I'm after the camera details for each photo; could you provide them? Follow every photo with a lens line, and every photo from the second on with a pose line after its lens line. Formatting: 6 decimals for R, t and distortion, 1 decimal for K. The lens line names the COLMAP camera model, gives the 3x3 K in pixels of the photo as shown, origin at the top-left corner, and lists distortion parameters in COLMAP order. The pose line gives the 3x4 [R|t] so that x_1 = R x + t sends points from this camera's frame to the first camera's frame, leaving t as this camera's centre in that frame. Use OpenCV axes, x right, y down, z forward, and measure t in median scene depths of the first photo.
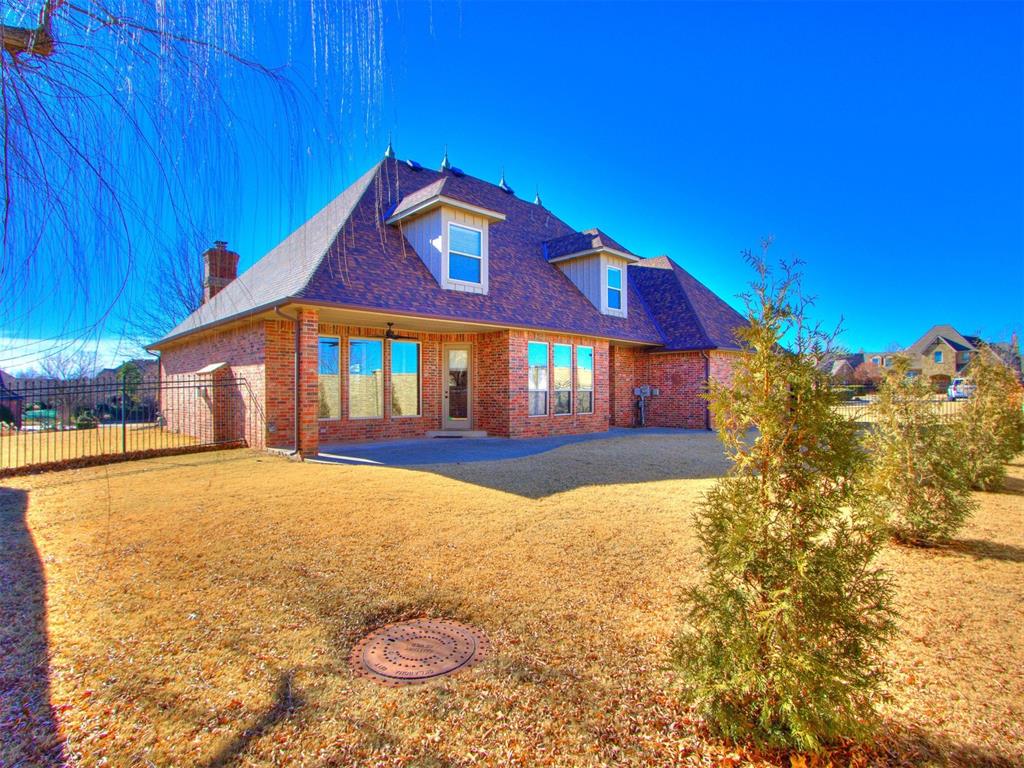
lens RADIAL K [[501.2, 0, 527.6], [0, 501.2, 380.8], [0, 0, 1]] dist [-0.000485, 0.002806]
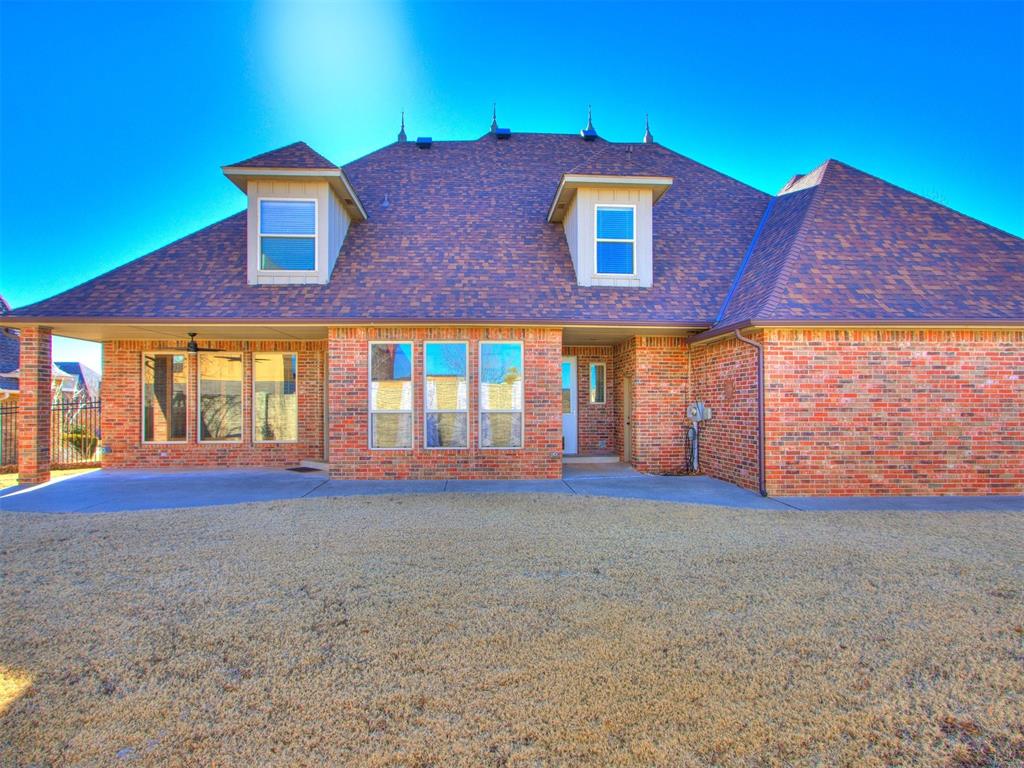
lens RADIAL K [[501.2, 0, 493.6], [0, 501.2, 402.2], [0, 0, 1]] dist [-0.000485, 0.002806]
pose [[0.767686, -0.005421, -0.640804, 0.579159], [0.014941, 0.999844, 0.009442, 0.001563], [0.640652, -0.016823, 0.767647, 0.576101]]
